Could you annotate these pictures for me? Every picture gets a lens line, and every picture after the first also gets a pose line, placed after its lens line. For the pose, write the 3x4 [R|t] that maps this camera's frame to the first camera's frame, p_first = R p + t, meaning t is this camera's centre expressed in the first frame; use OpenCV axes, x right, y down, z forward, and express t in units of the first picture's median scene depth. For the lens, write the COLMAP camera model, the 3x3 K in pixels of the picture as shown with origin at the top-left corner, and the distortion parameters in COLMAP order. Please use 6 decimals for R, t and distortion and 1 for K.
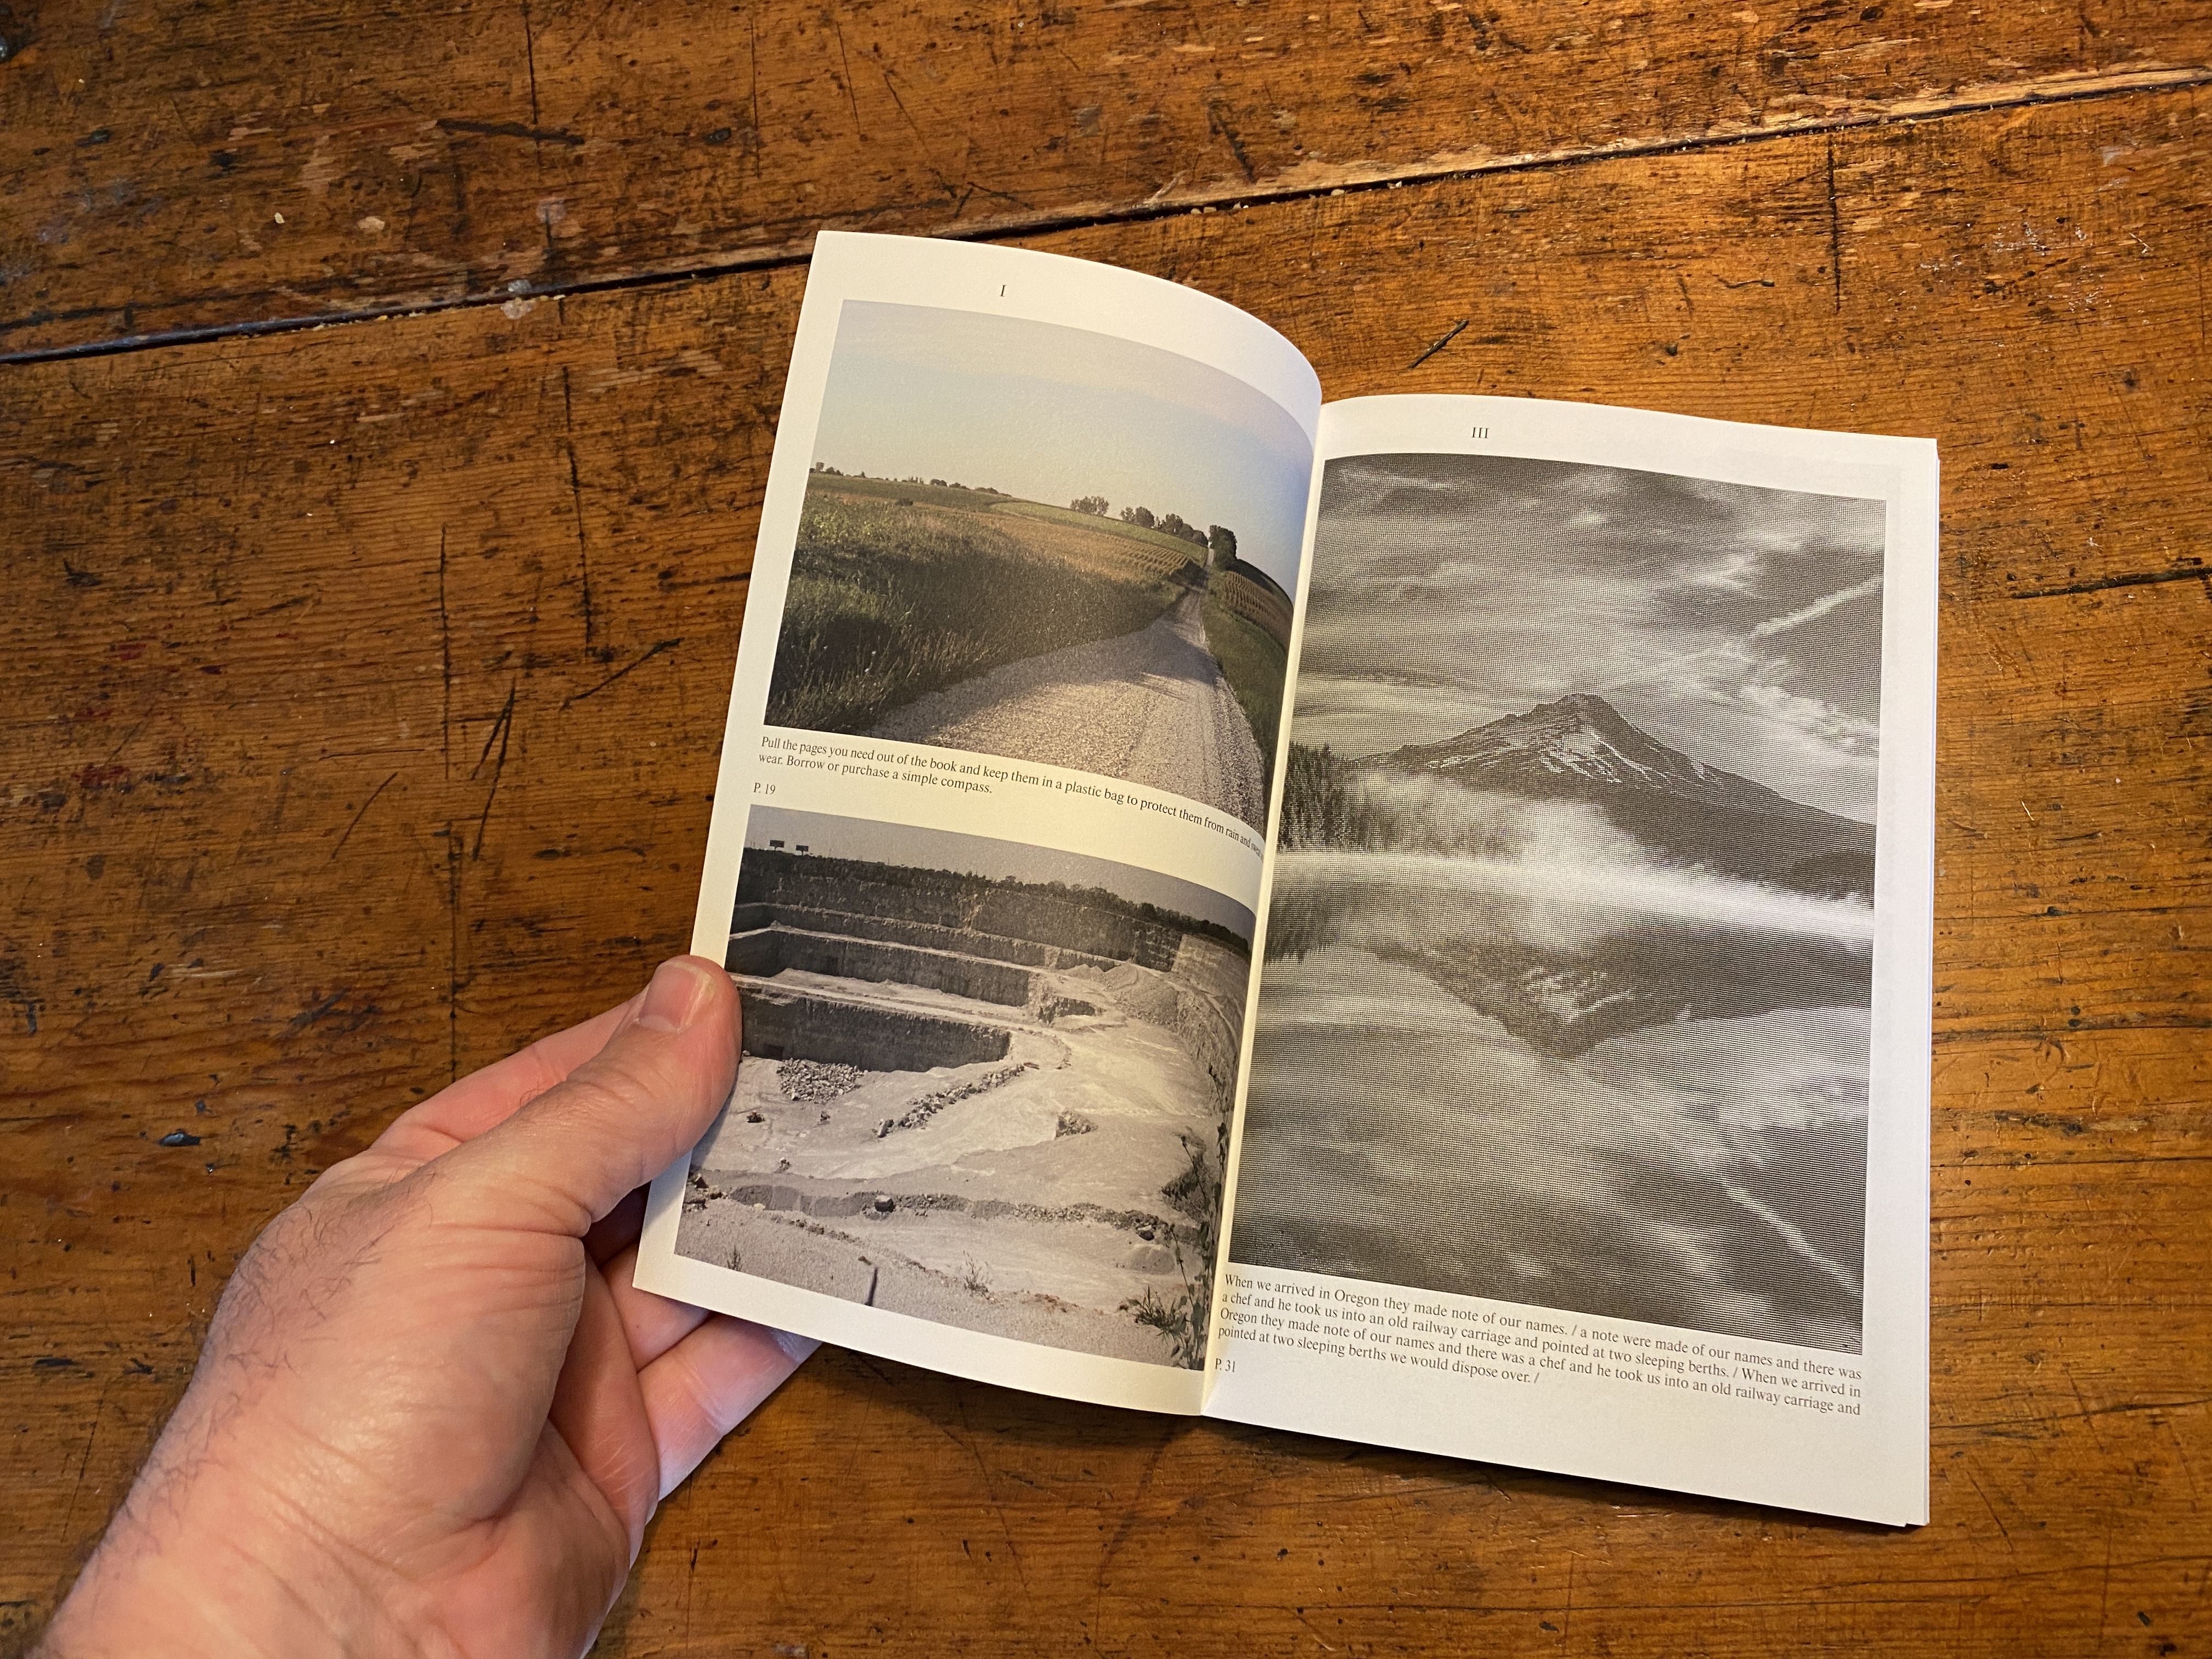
lens RADIAL K [[1727.3, 0, 1103.9], [0, 1727.3, 841.6], [0, 0, 1]] dist [-0.004637, 0.005046]
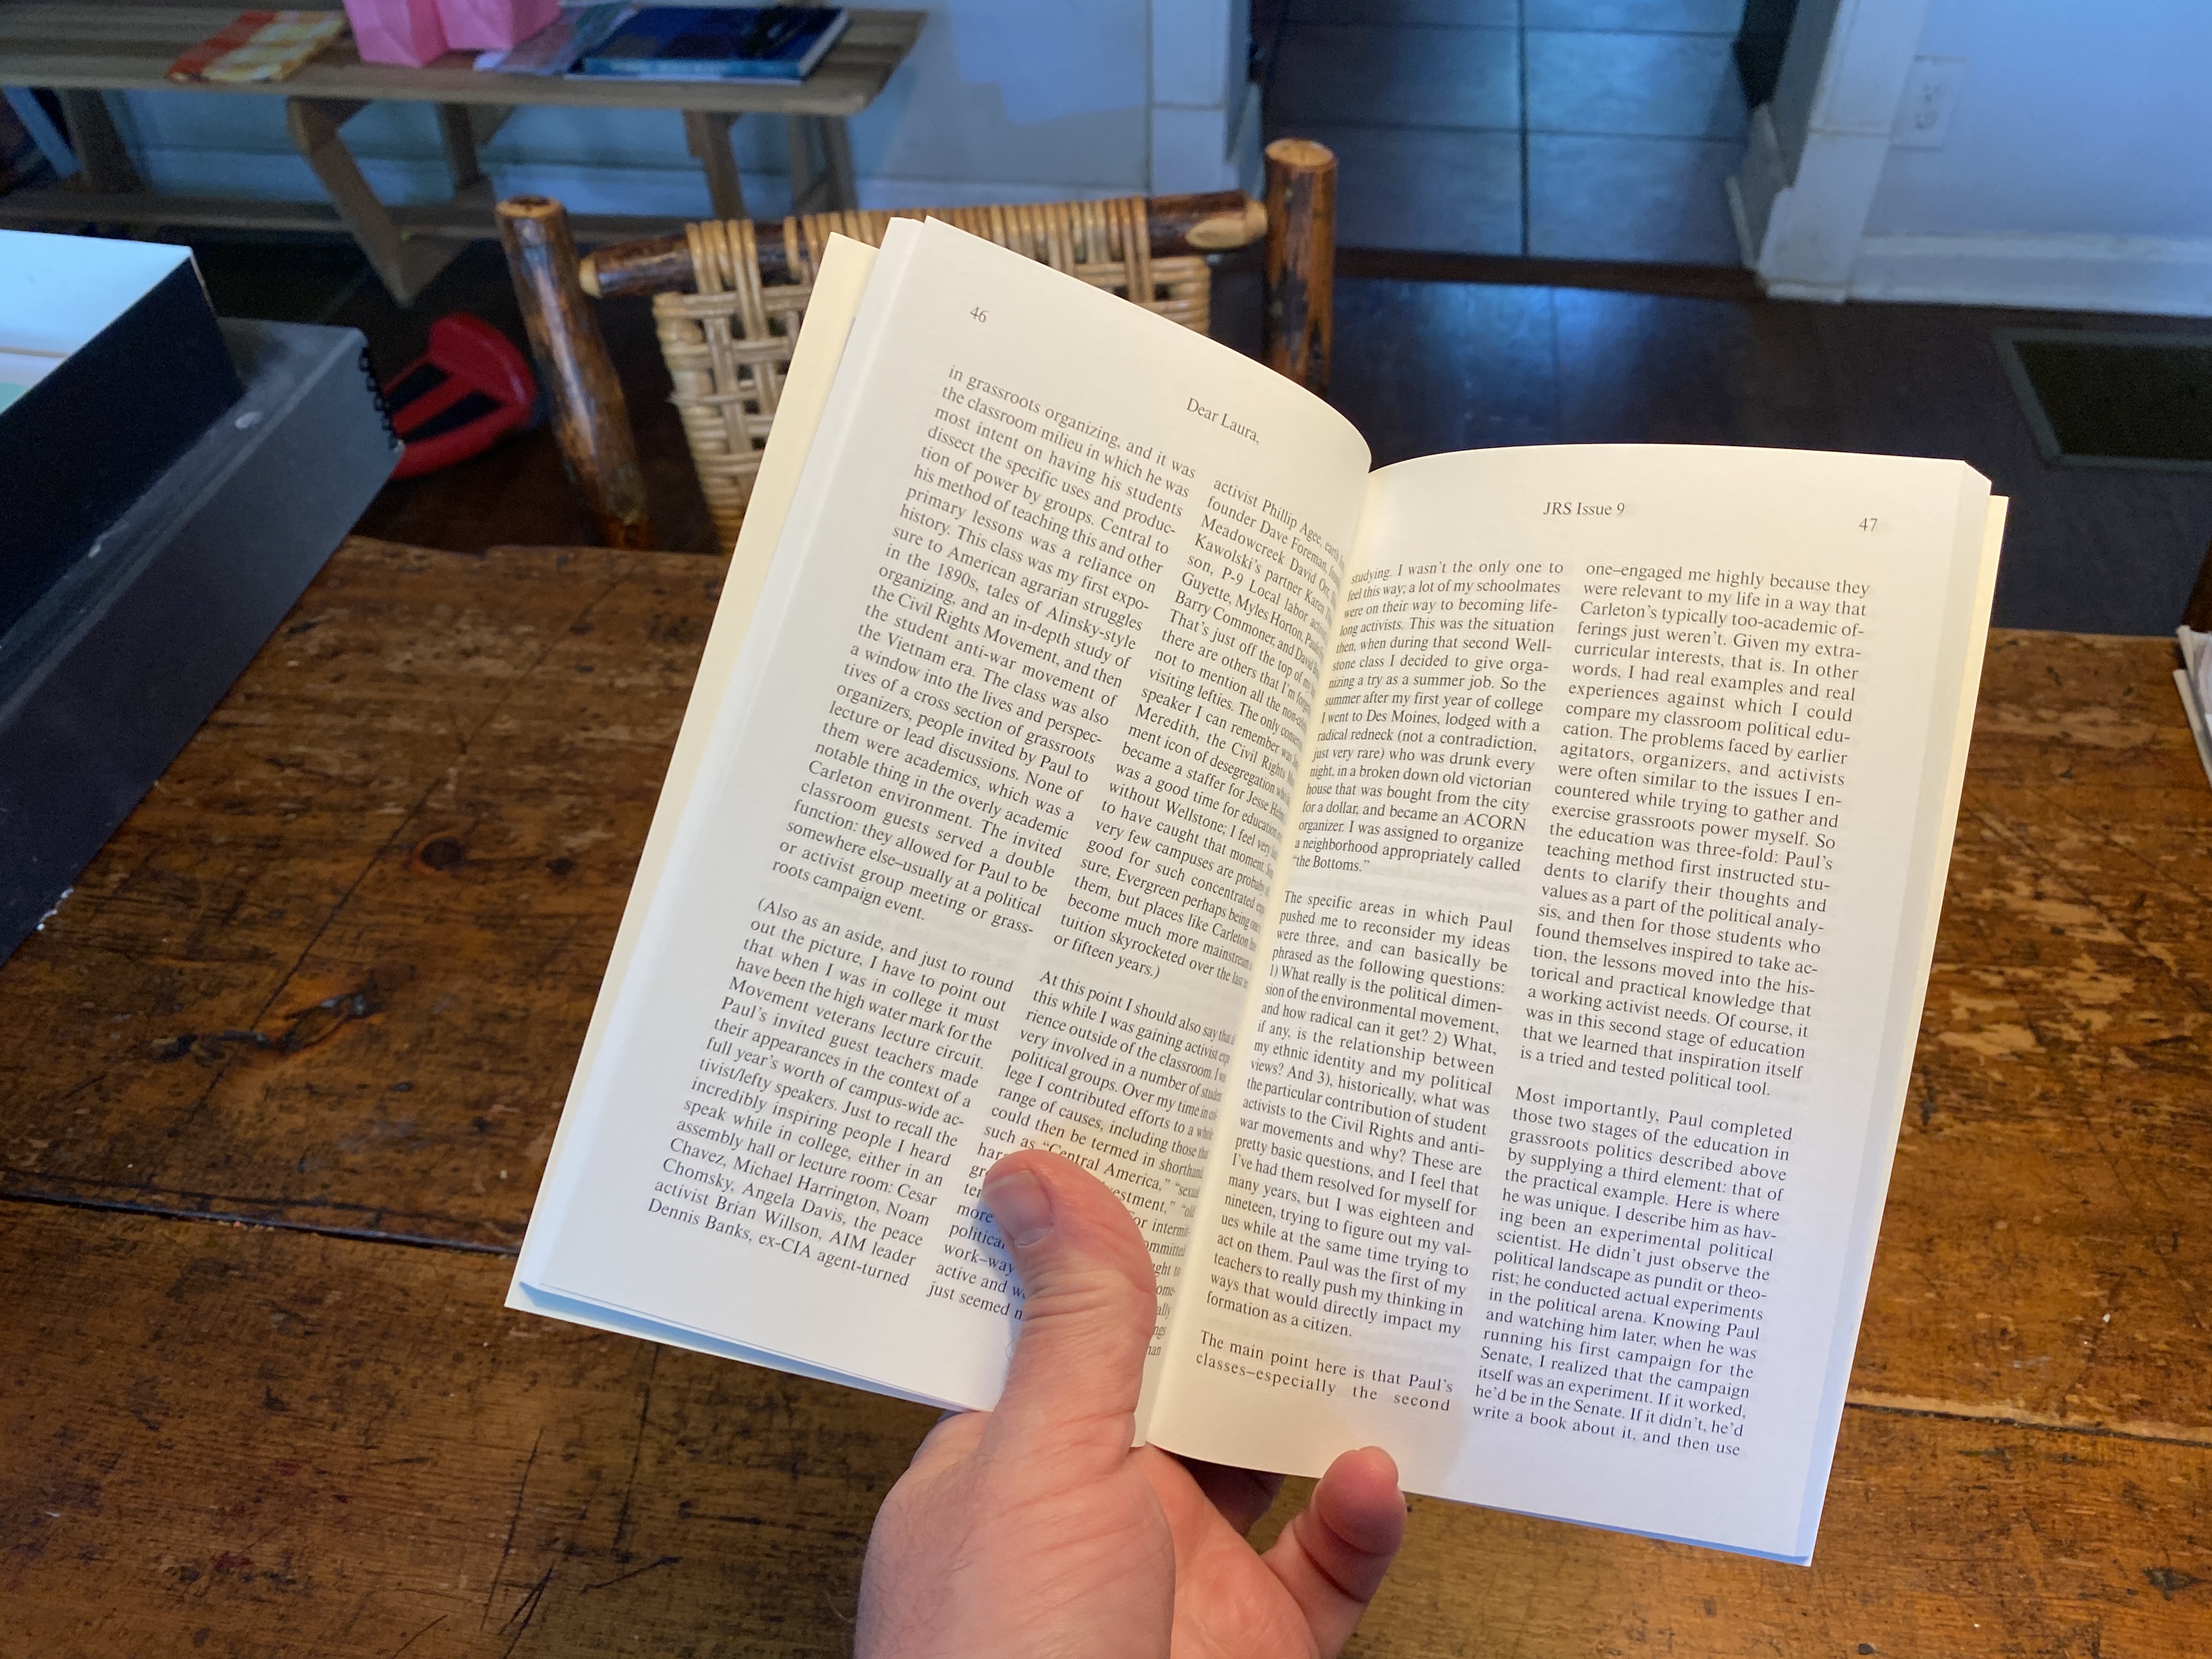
lens RADIAL K [[1727.3, 0, 1117.1], [0, 1727.3, 807.4], [0, 0, 1]] dist [-0.004637, 0.005046]
pose [[0.976882, 0.208737, -0.046162, 0.033647], [-0.206331, 0.864093, -0.459099, -0.074125], [-0.055943, 0.458010, 0.887185, -0.516756]]
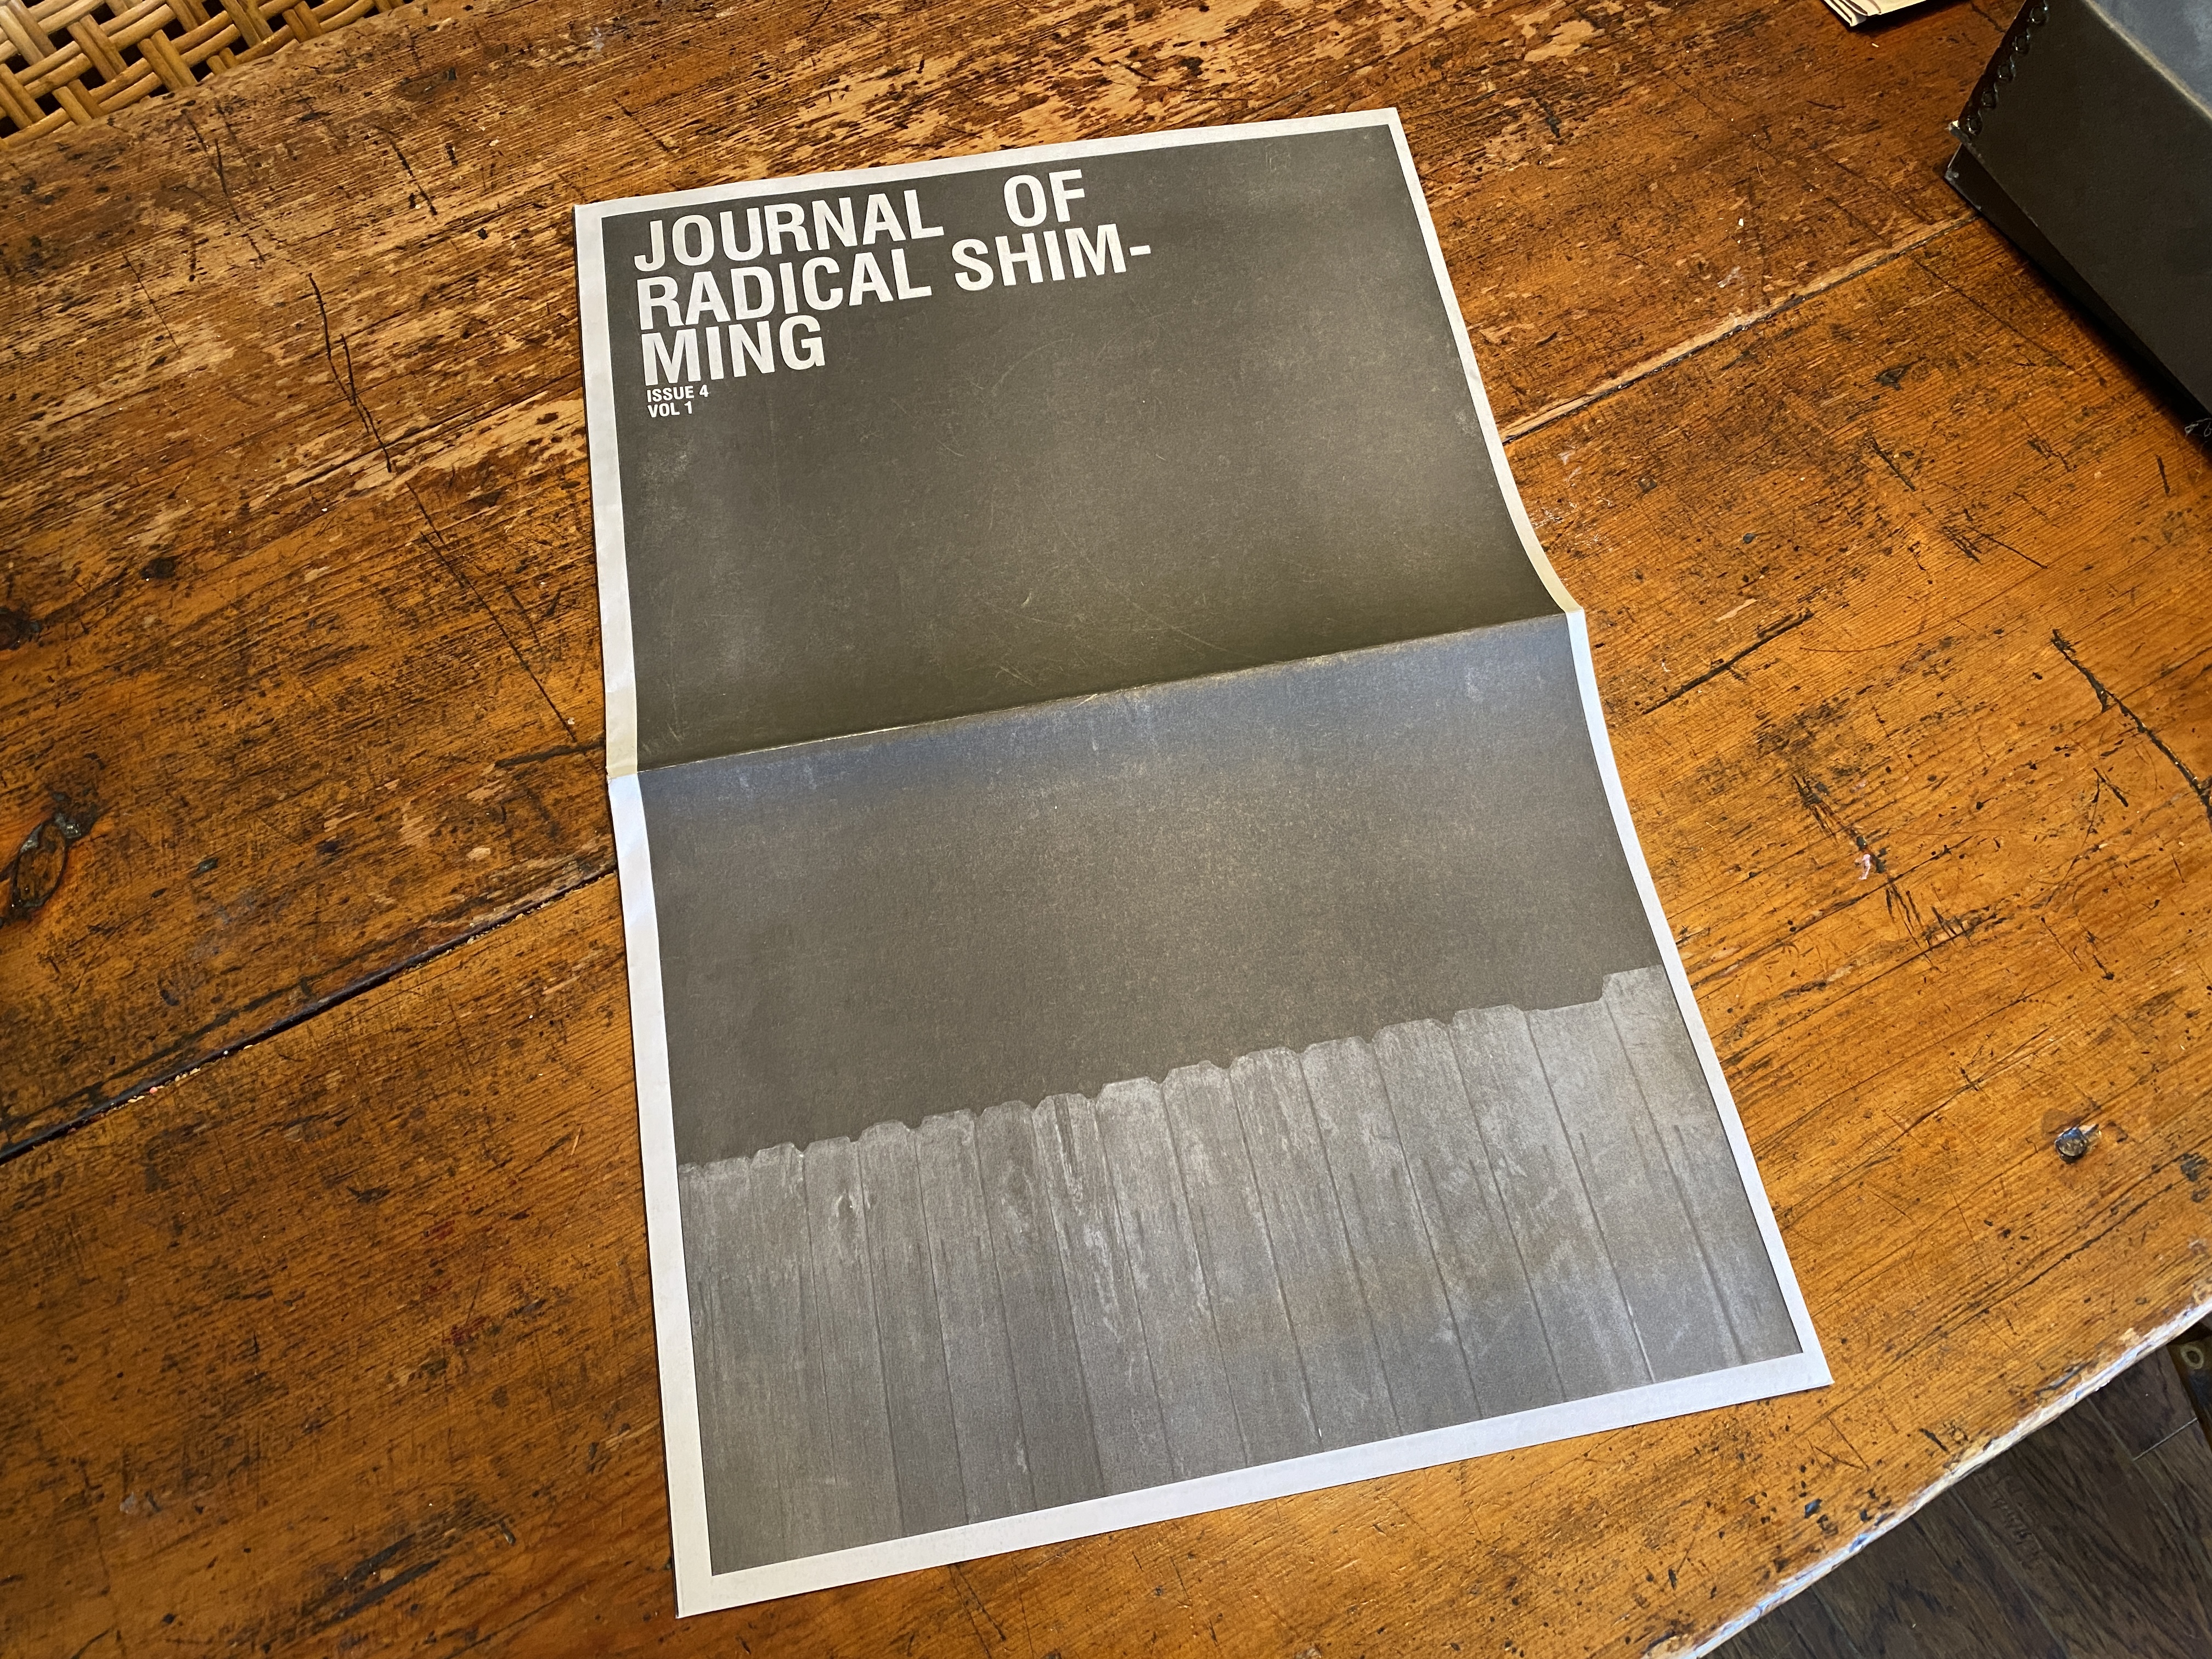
lens RADIAL K [[1727.3, 0, 1106.5], [0, 1727.3, 814.2], [0, 0, 1]] dist [-0.004637, 0.005046]
pose [[0.884438, -0.338650, 0.321068, -0.458456], [0.390337, 0.913922, -0.111282, -0.061970], [-0.255745, 0.223747, 0.940495, -0.384379]]
